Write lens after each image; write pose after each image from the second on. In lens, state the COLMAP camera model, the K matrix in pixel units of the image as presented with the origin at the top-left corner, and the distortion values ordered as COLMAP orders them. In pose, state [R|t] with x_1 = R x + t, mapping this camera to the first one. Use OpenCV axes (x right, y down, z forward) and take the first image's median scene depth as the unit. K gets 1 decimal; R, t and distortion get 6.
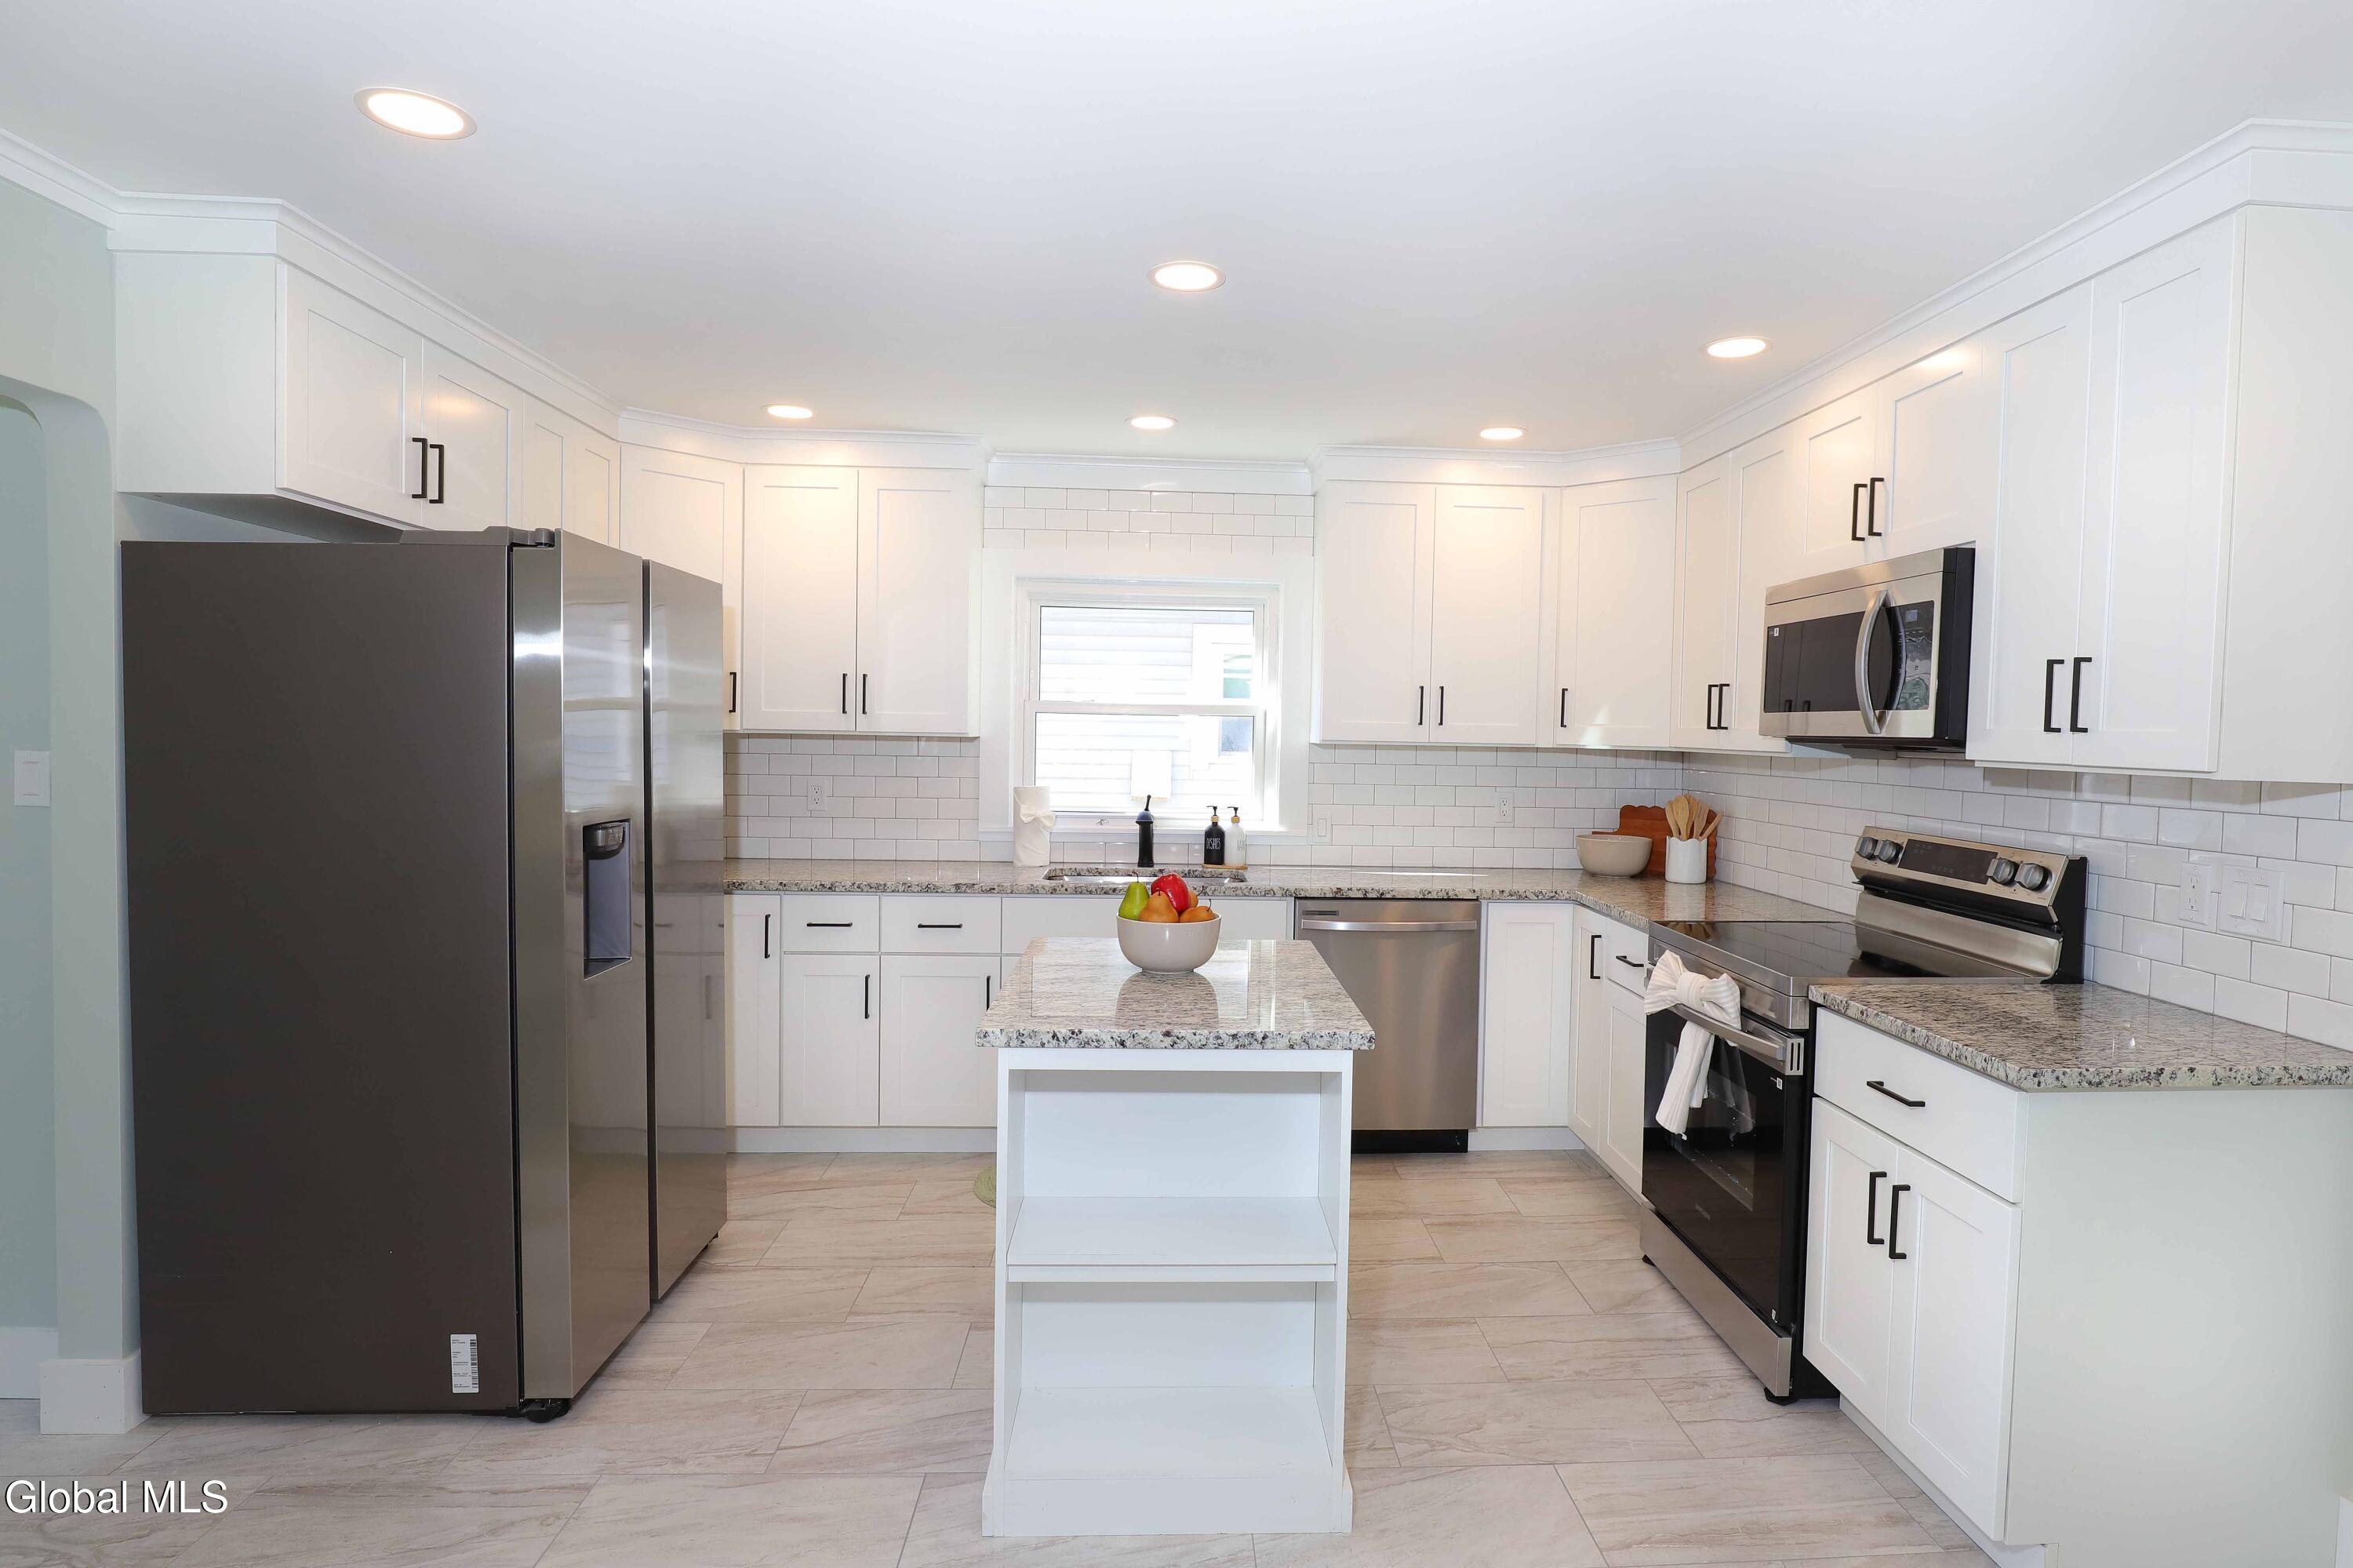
lens RADIAL K [[1243.0, 0, 1224.6], [0, 1243.0, 770.2], [0, 0, 1]] dist [-0.026138, 0.000666]
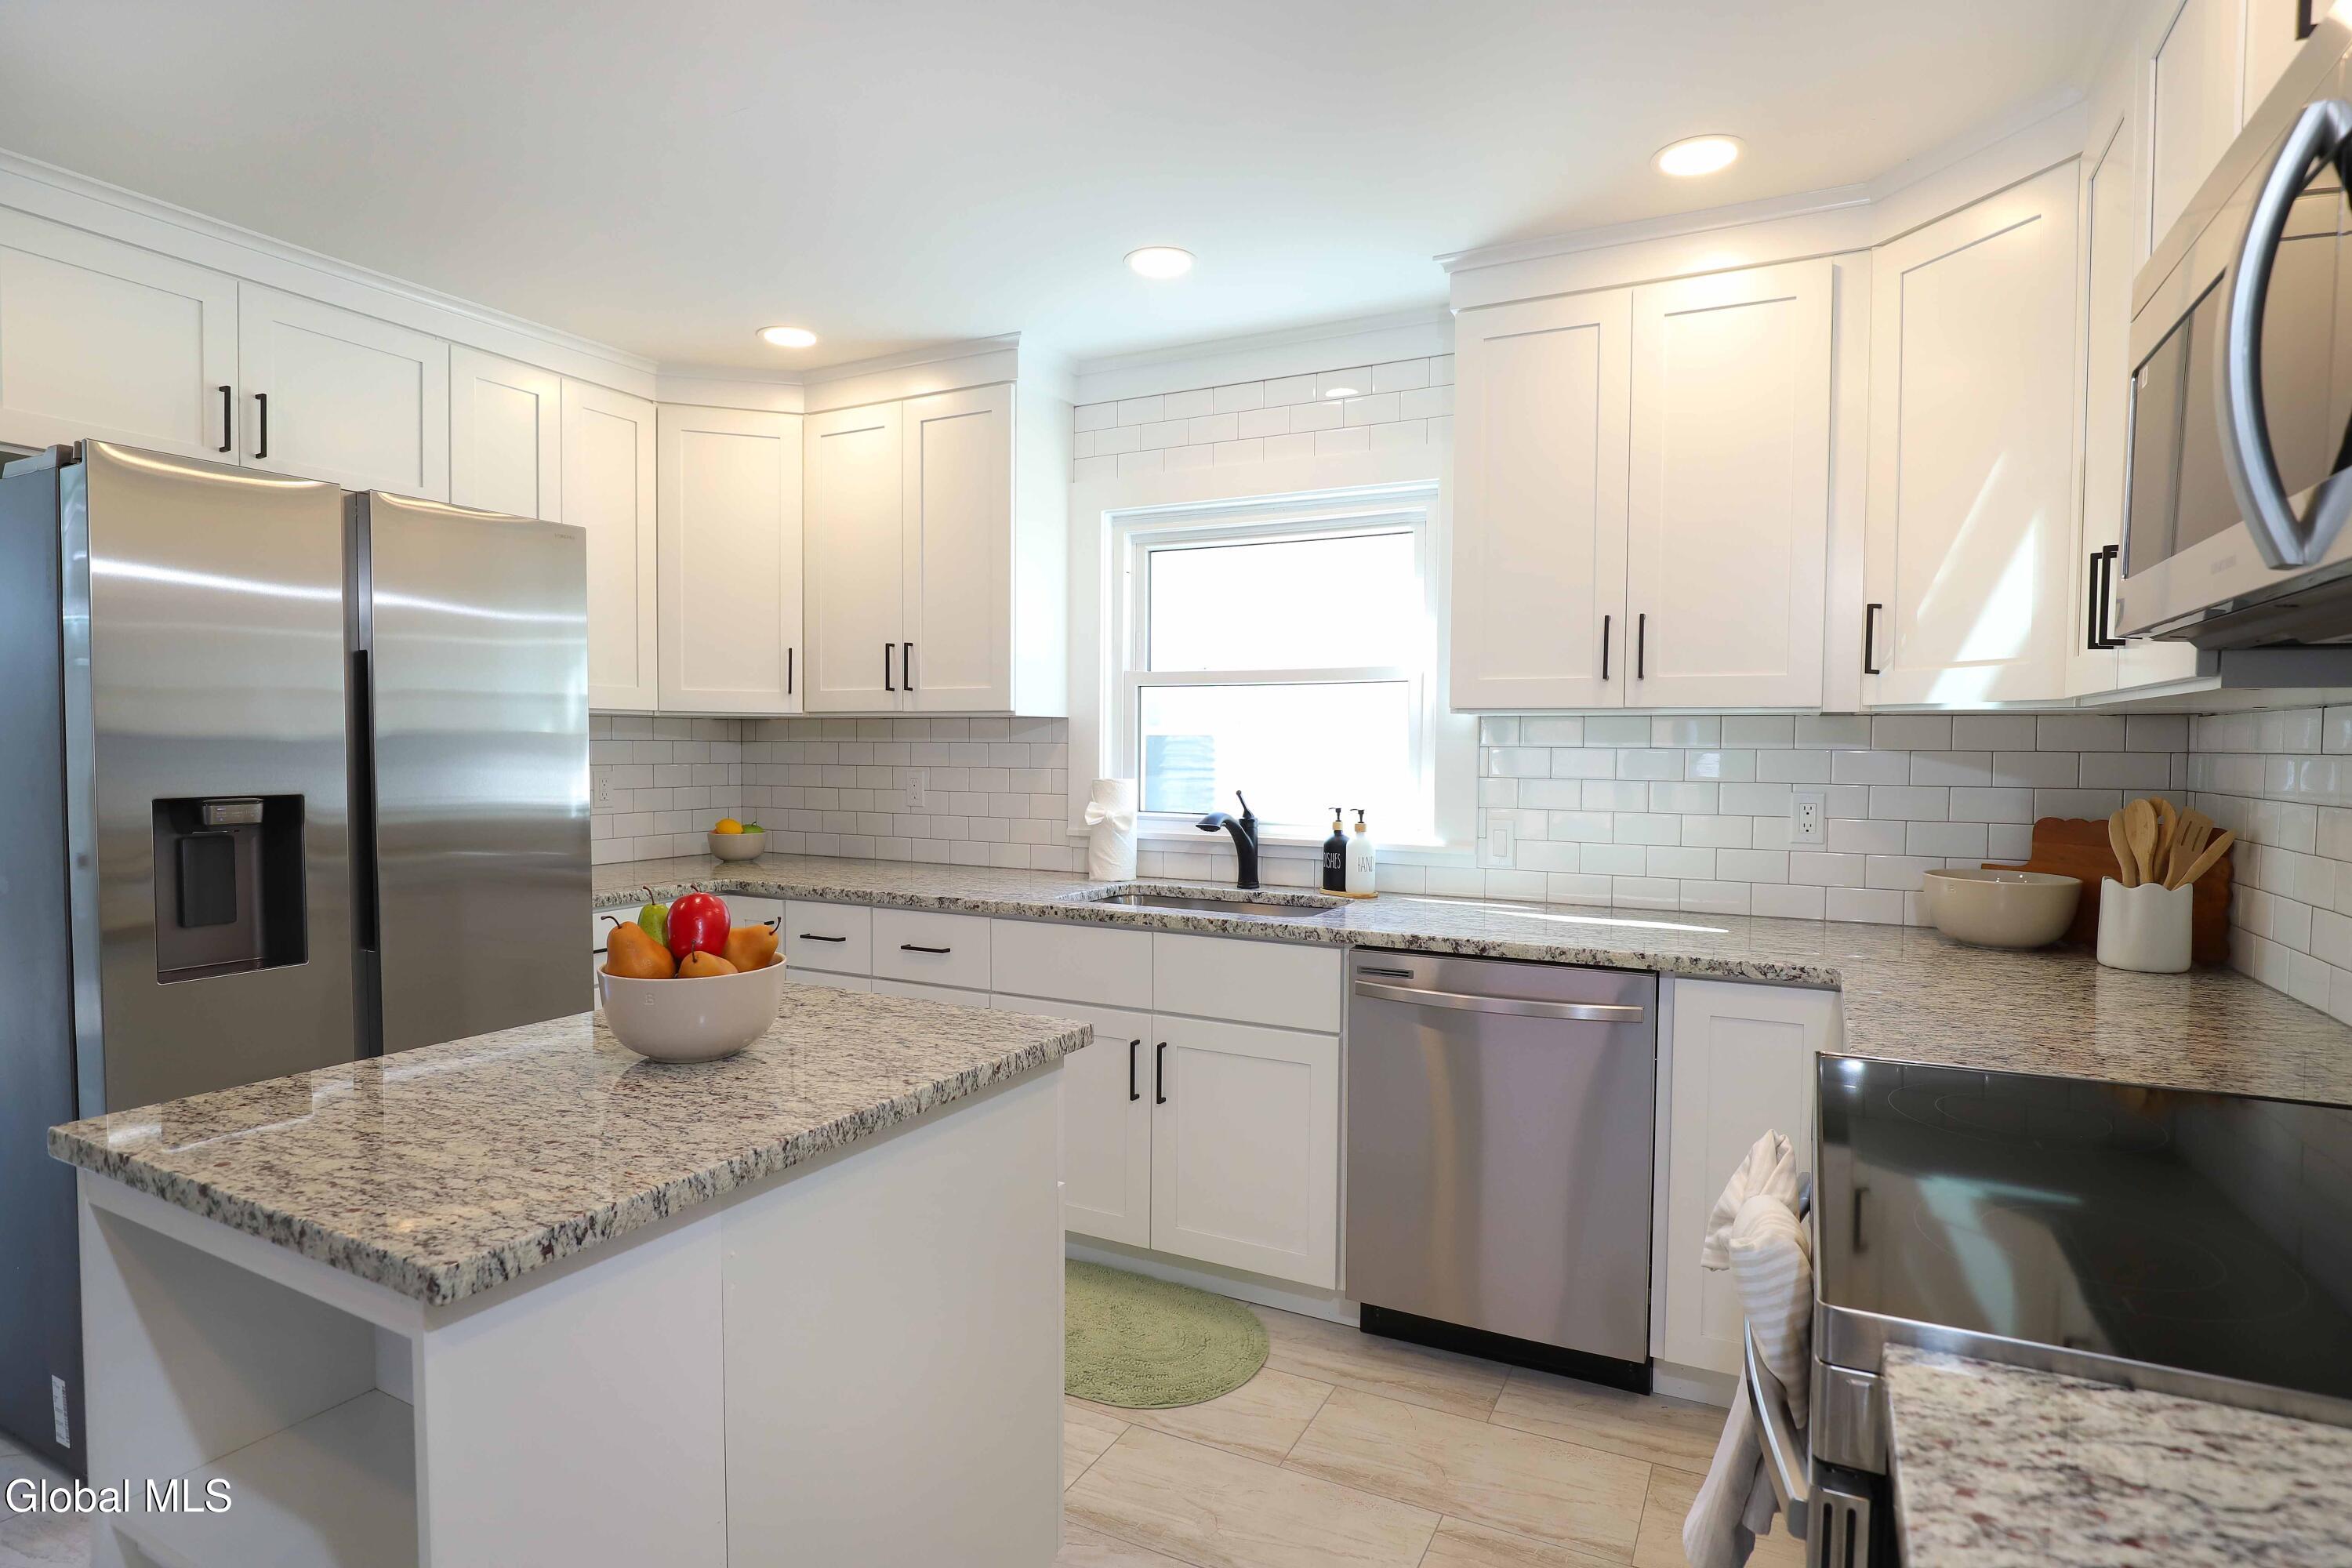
lens RADIAL K [[1205.4, 0, 1190.9], [0, 1205.4, 789.2], [0, 0, 1]] dist [-0.023997, 0.002738]
pose [[0.864442, 0.006663, -0.502689, 0.382937], [-0.006814, 0.999976, 0.001537, 0.025467], [0.502686, 0.002097, 0.864466, 0.520944]]
